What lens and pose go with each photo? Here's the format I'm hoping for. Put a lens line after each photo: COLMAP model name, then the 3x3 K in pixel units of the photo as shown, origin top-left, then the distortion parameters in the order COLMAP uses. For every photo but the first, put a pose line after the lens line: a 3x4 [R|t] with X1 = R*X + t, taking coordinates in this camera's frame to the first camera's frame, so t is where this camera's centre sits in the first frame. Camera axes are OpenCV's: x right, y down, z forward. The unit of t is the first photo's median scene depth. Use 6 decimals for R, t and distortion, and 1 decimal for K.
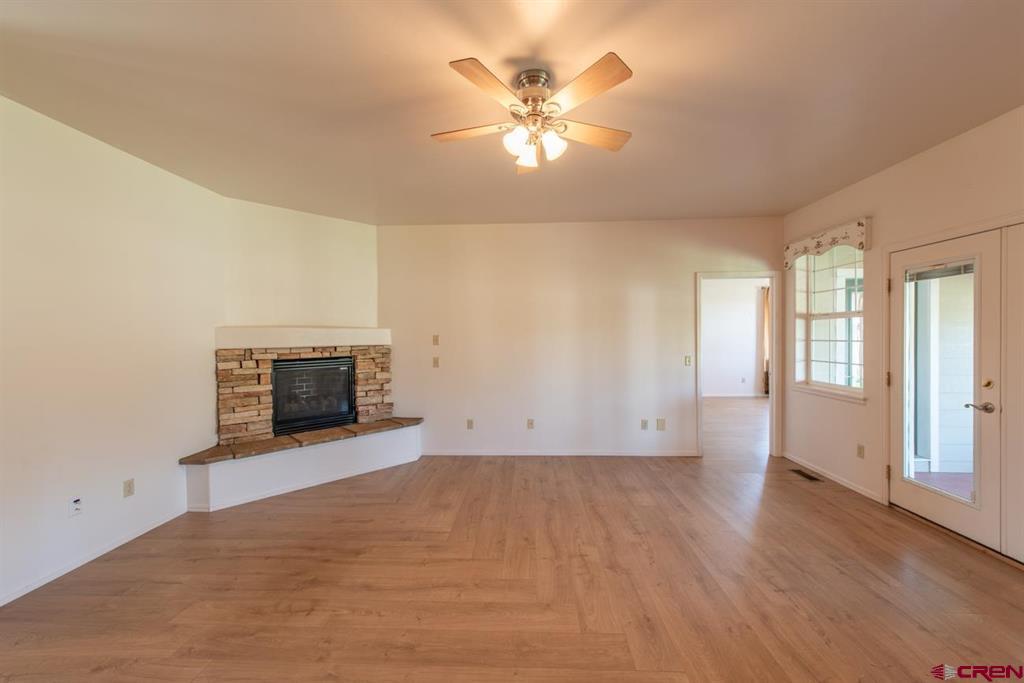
lens RADIAL K [[399.6, 0, 513.1], [0, 399.6, 340.9], [0, 0, 1]] dist [0.016599, -0.004828]
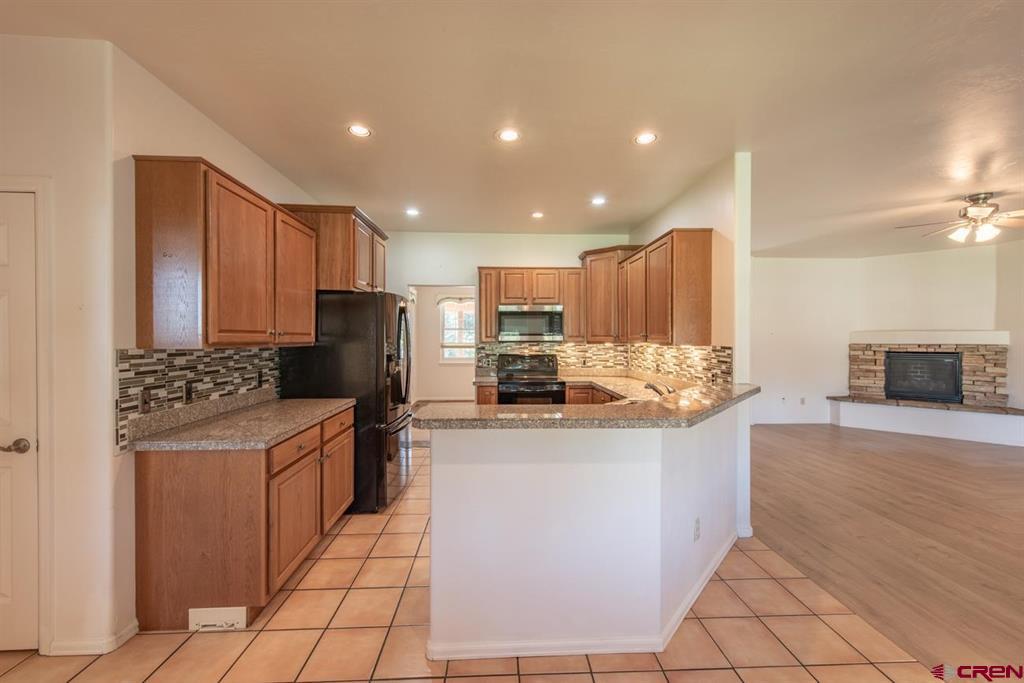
lens RADIAL K [[399.6, 0, 513.1], [0, 399.6, 340.9], [0, 0, 1]] dist [0.016599, -0.004828]
pose [[0.091835, 0.017962, -0.995612, 0.880744], [-0.013975, 0.999762, 0.016747, -0.001206], [0.995676, 0.012375, 0.092064, -0.647038]]
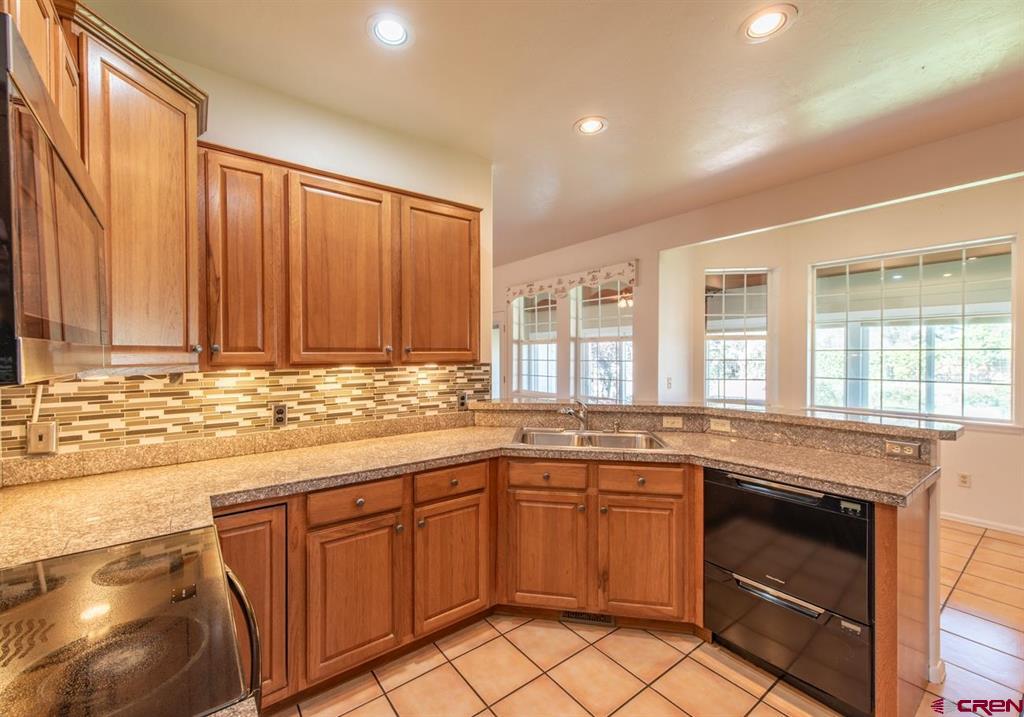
lens RADIAL K [[417.9, 0, 490.3], [0, 417.9, 359.7], [0, 0, 1]] dist [0.012089, -0.000050]
pose [[0.781888, 0.000603, 0.623418, -0.267267], [0.001153, 0.999996, -0.002413, 0.012506], [-0.623417, 0.002606, 0.781885, -0.755826]]
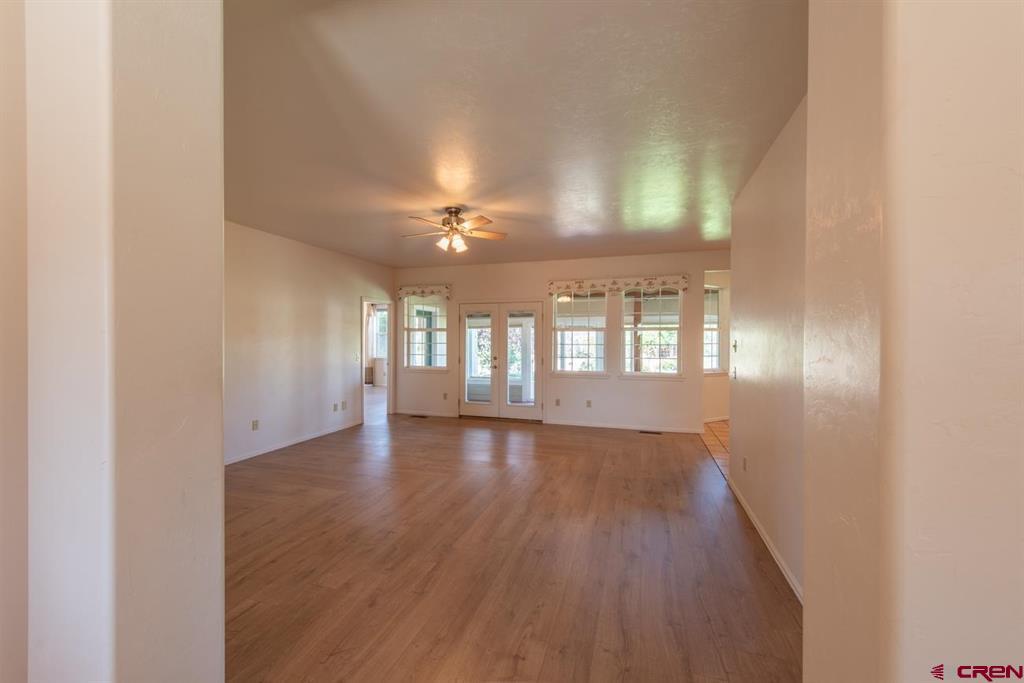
lens RADIAL K [[399.6, 0, 513.1], [0, 399.6, 340.9], [0, 0, 1]] dist [0.016599, -0.004828]
pose [[0.262723, 0.004829, 0.964859, -0.930204], [0.007687, 0.999945, -0.007097, 0.005248], [-0.964841, 0.009281, 0.262672, 0.109518]]
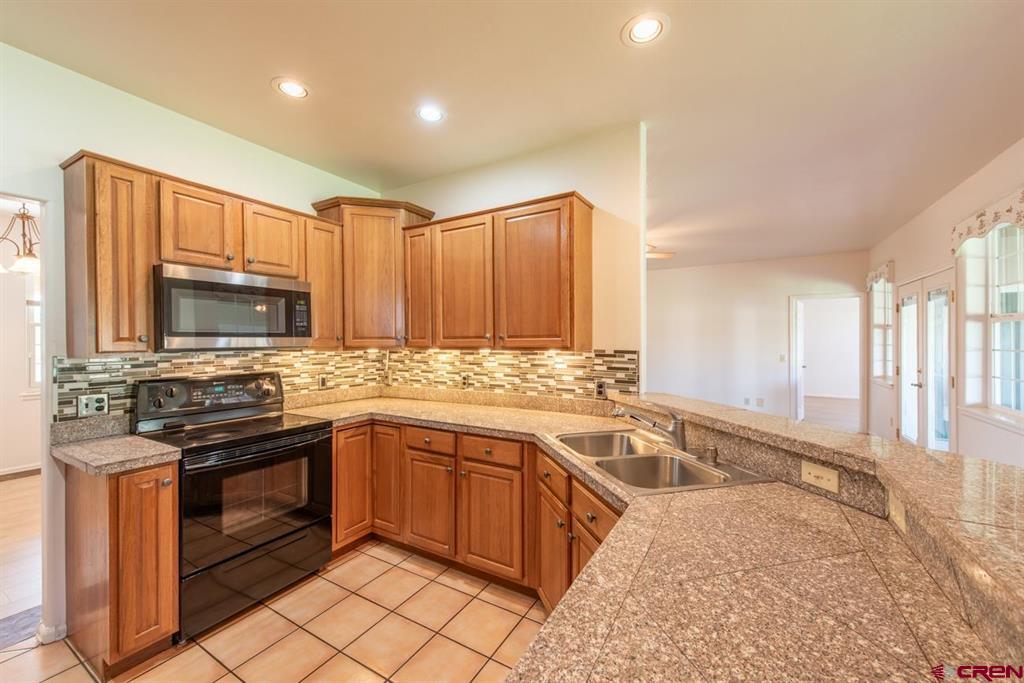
lens RADIAL K [[399.6, 0, 513.1], [0, 399.6, 340.9], [0, 0, 1]] dist [0.016599, -0.004828]
pose [[0.883050, 0.008498, -0.469202, 0.309253], [-0.012011, 0.999918, -0.004496, 0.006516], [0.469125, 0.009606, 0.883079, -0.815819]]
